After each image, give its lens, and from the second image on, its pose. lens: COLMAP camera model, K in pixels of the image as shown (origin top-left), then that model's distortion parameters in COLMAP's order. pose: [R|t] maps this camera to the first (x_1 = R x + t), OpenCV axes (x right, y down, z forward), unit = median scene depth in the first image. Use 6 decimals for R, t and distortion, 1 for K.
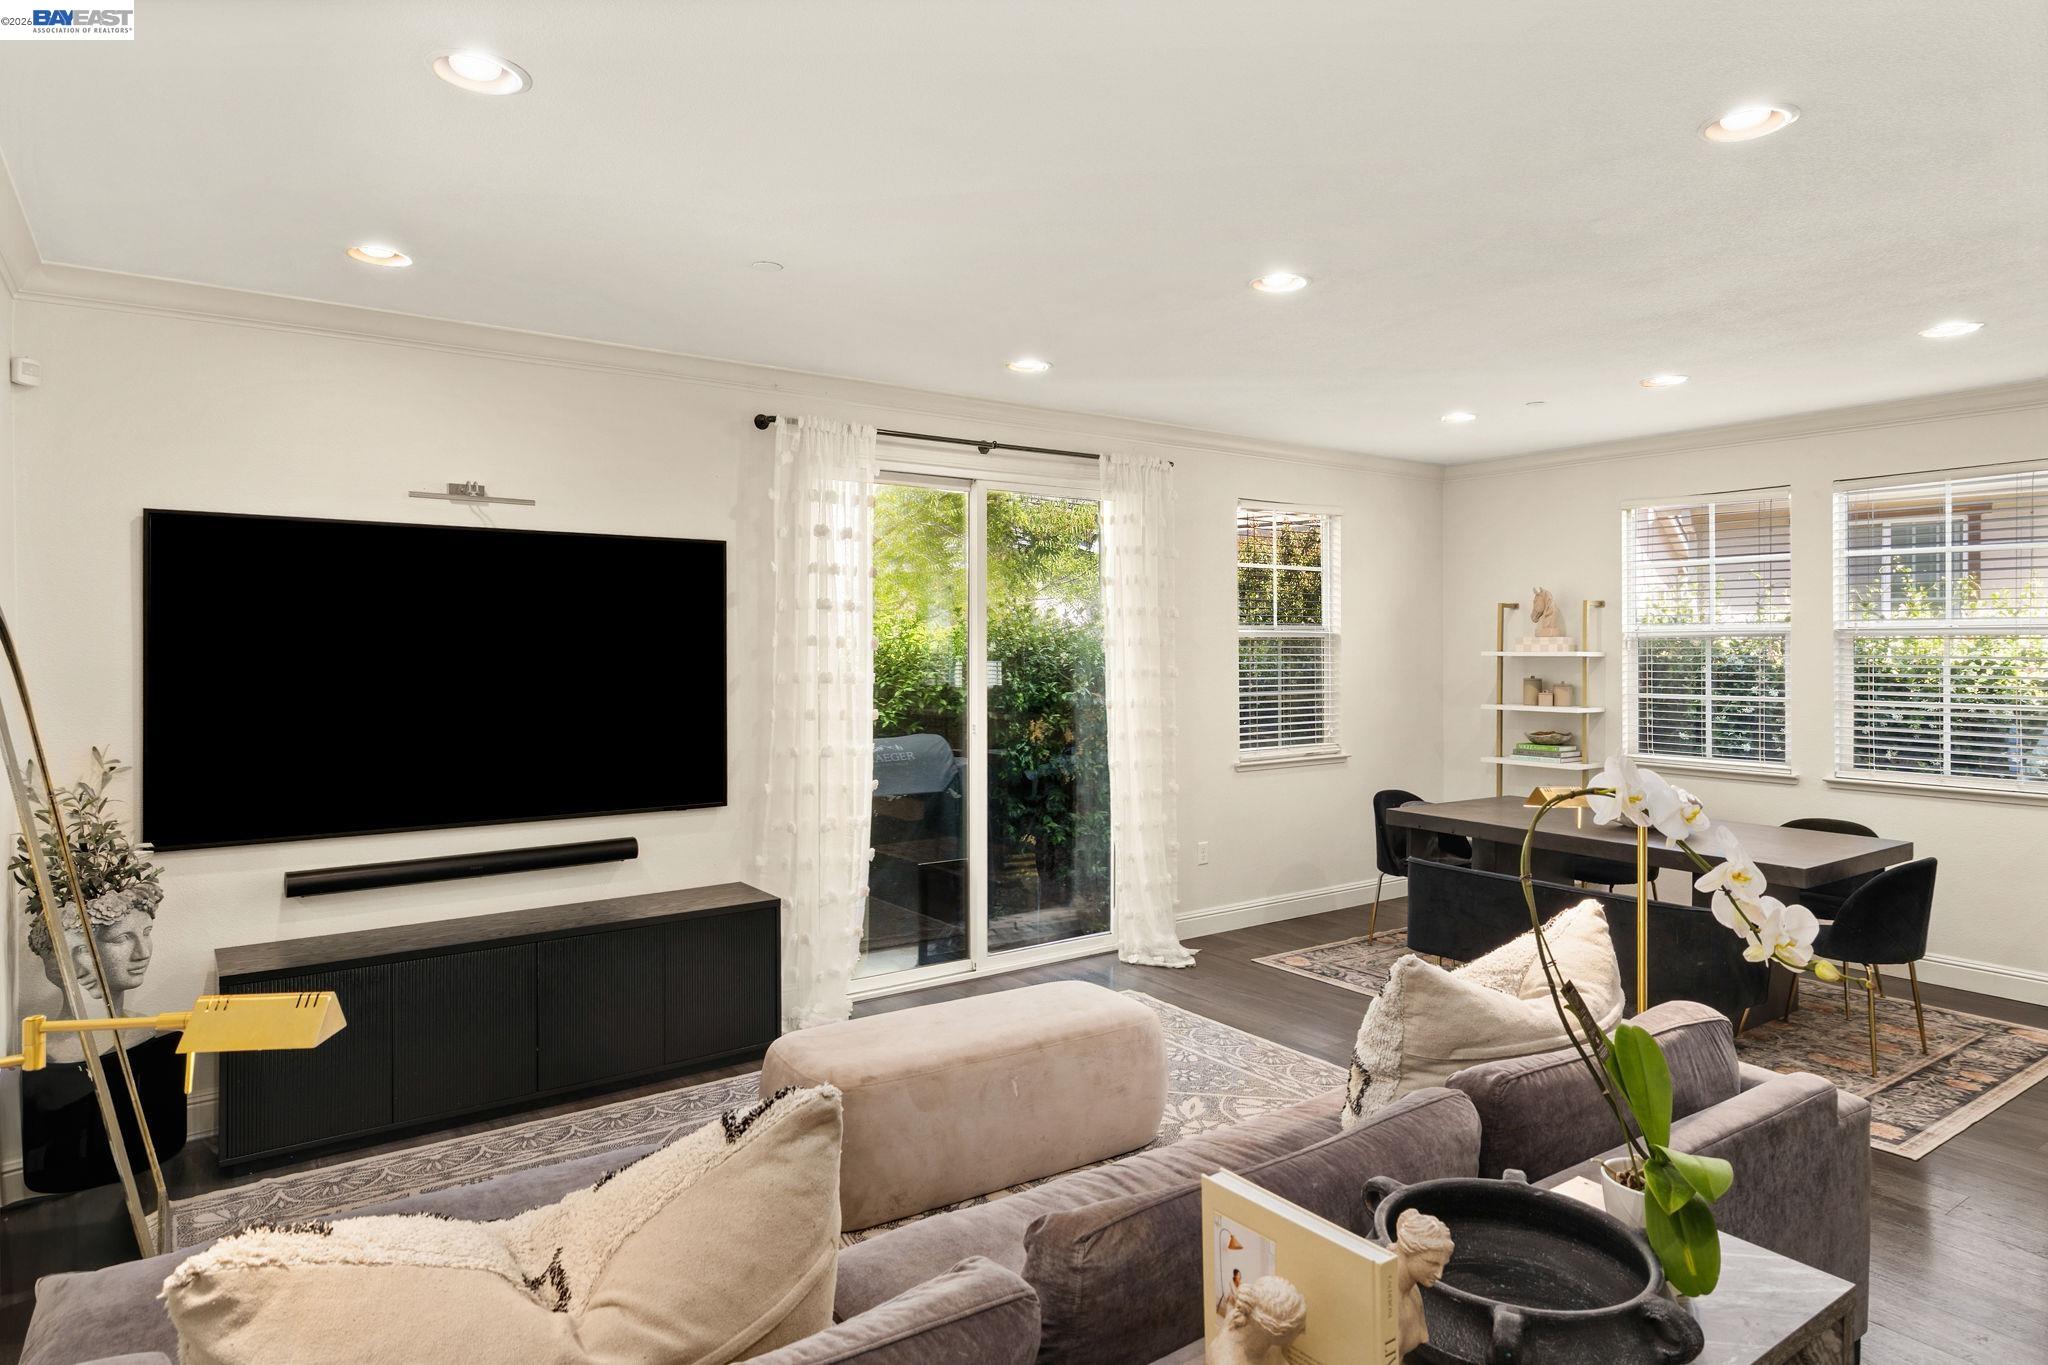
lens RADIAL K [[1176.8, 0, 1042.8], [0, 1176.8, 675.8], [0, 0, 1]] dist [-0.001825, 0.002412]
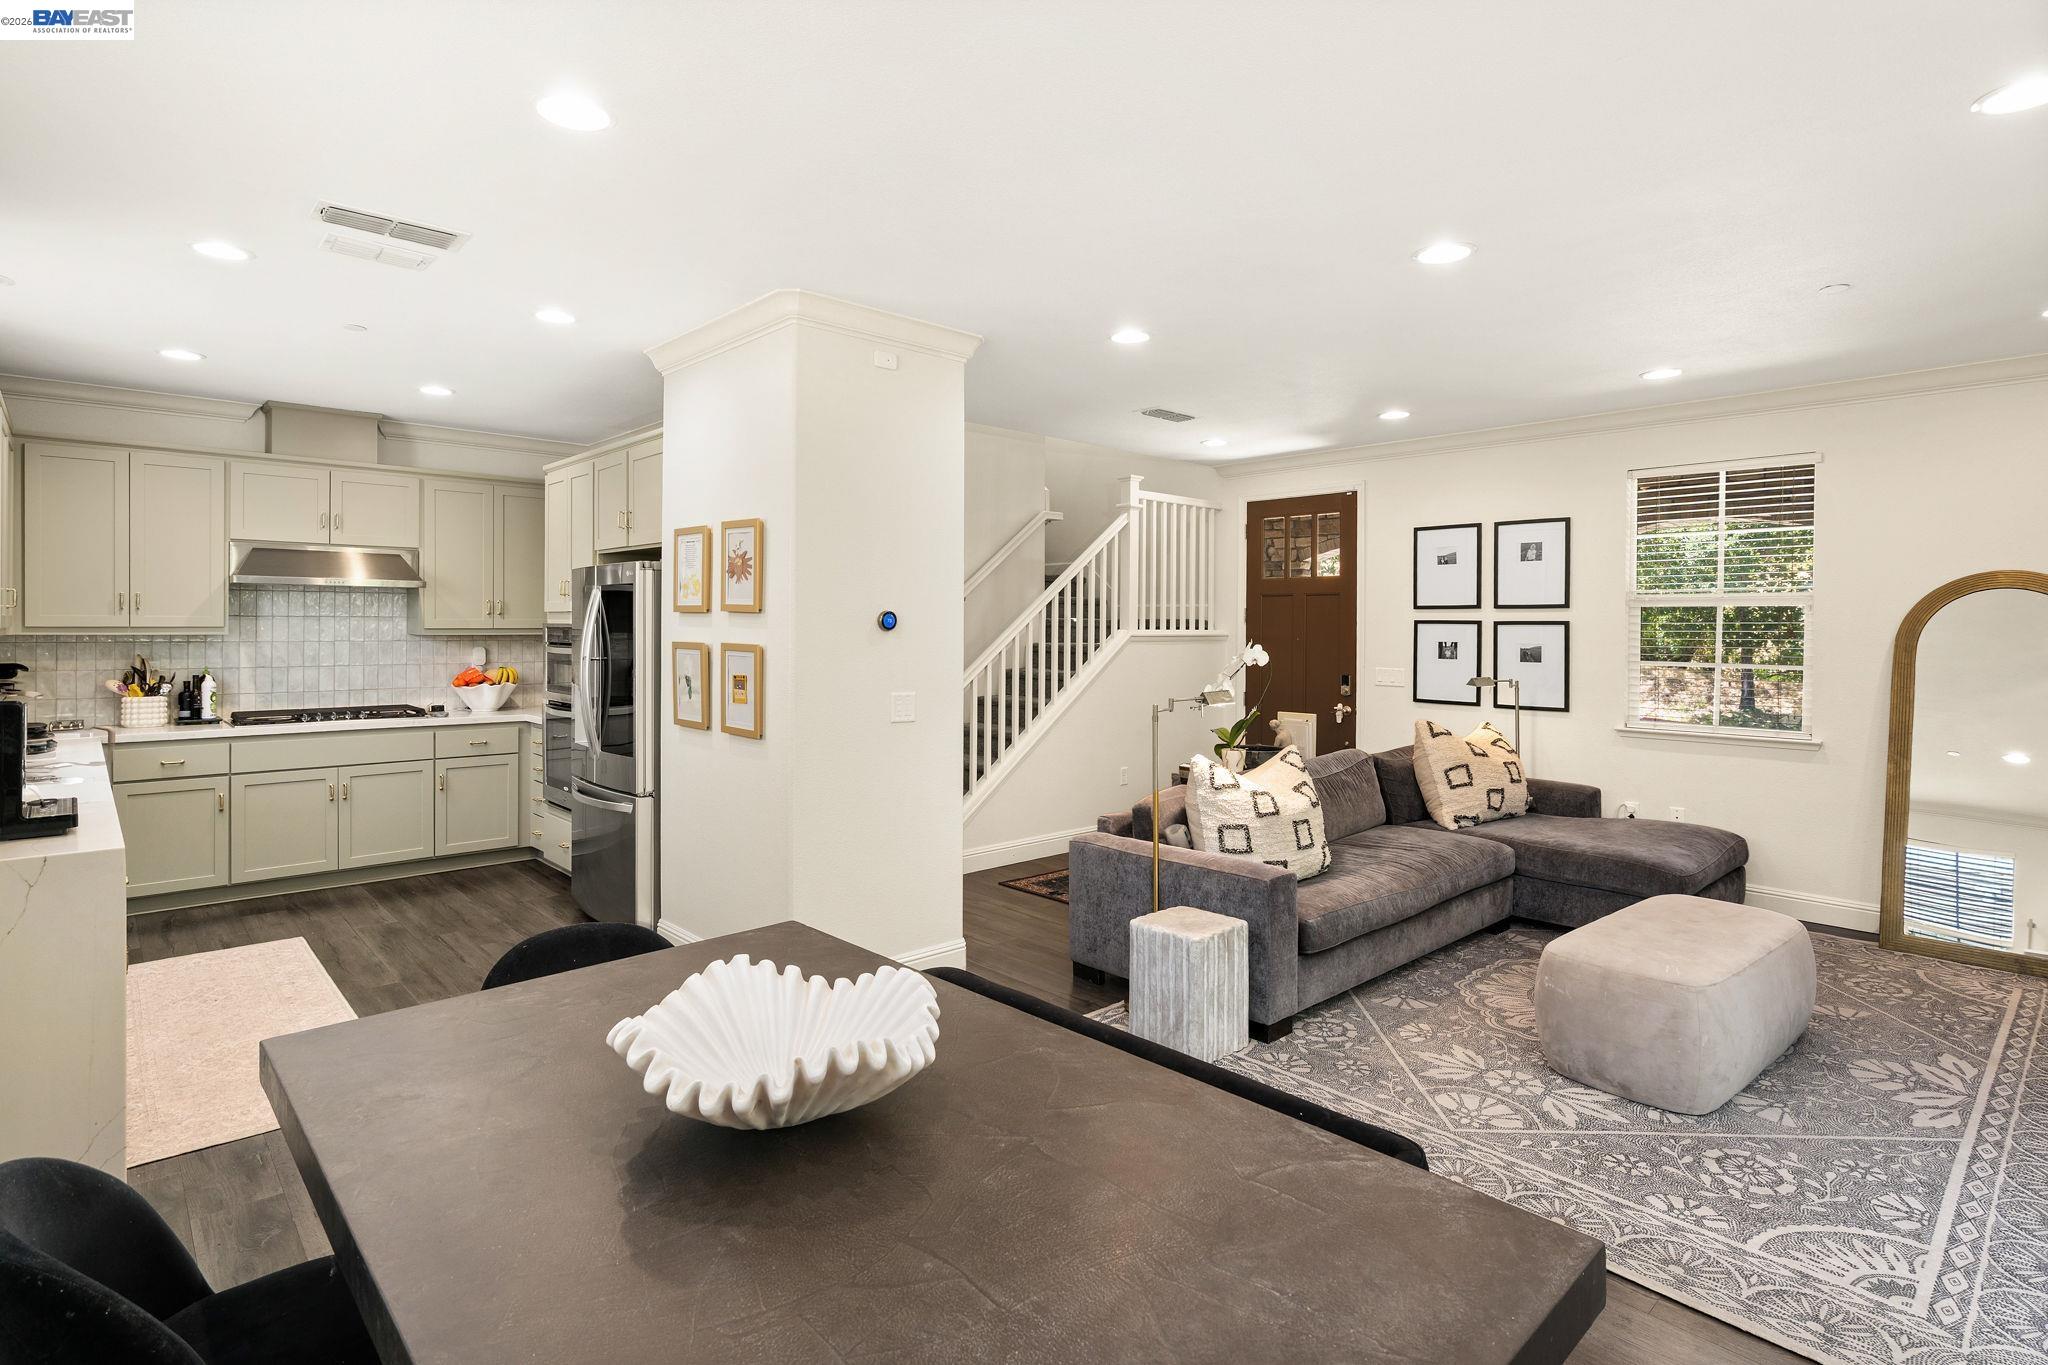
lens RADIAL K [[1019.1, 0, 1032.2], [0, 1019.1, 628.9], [0, 0, 1]] dist [0.000811, -0.001012]
pose [[-0.992067, -0.004245, -0.125636, 0.430604], [-0.007464, 0.999656, 0.025157, -0.014919], [0.125486, 0.025895, -0.991757, 1.172582]]
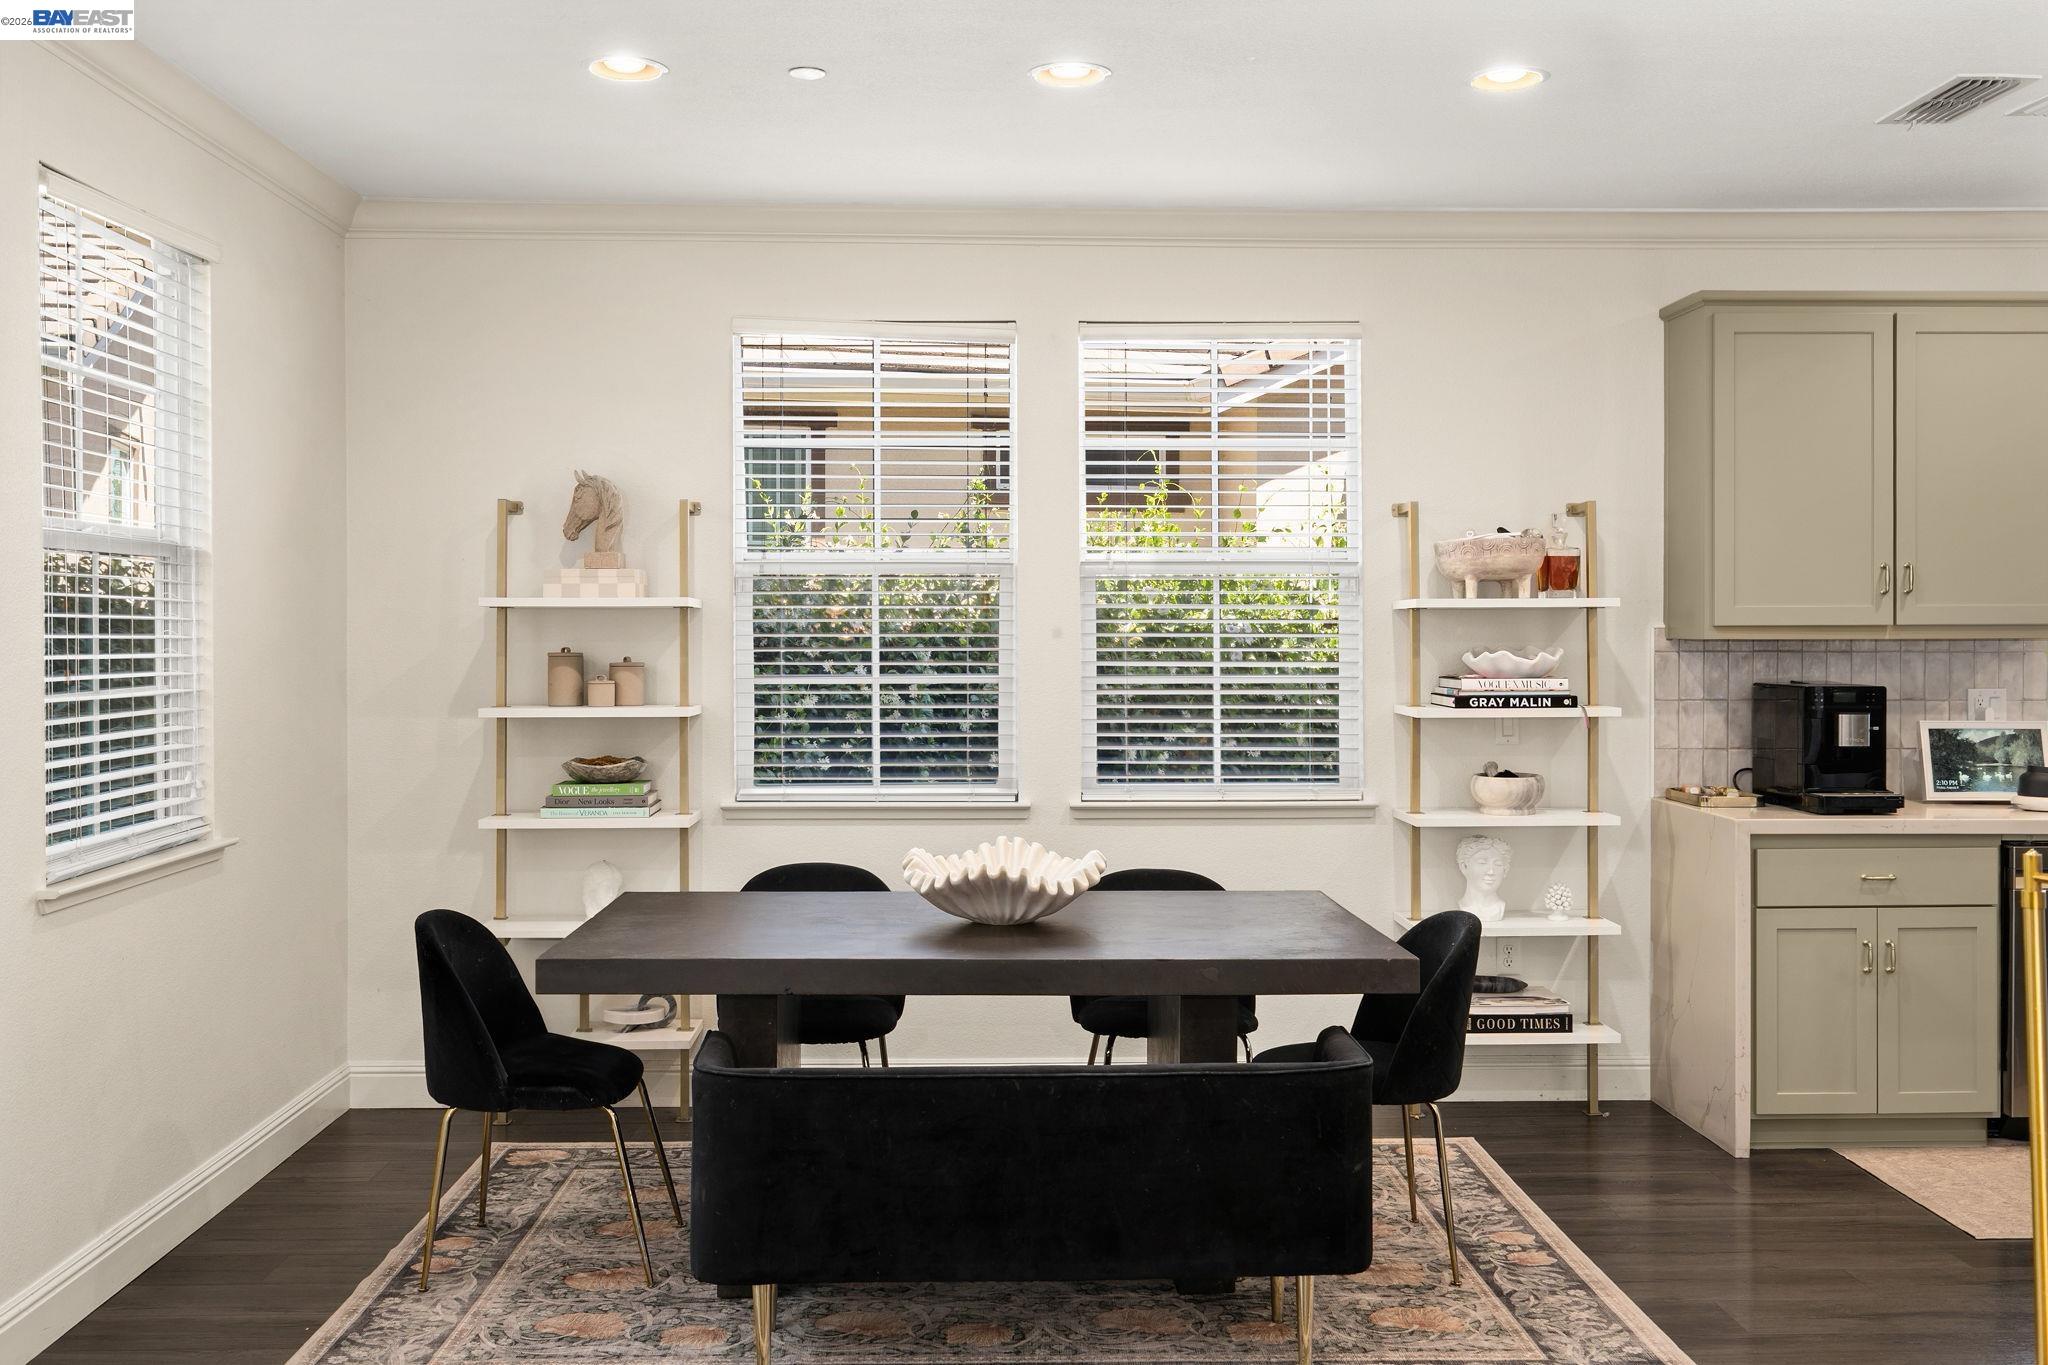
lens RADIAL K [[1884.5, 0, 1019.5], [0, 1884.5, 658.5], [0, 0, 1]] dist [-0.001706, 0.000000]
pose [[0.556957, -0.017851, 0.830350, -0.168059], [0.019114, 0.999780, 0.008673, 0.001924], [-0.830322, 0.011040, 0.557175, 0.472931]]
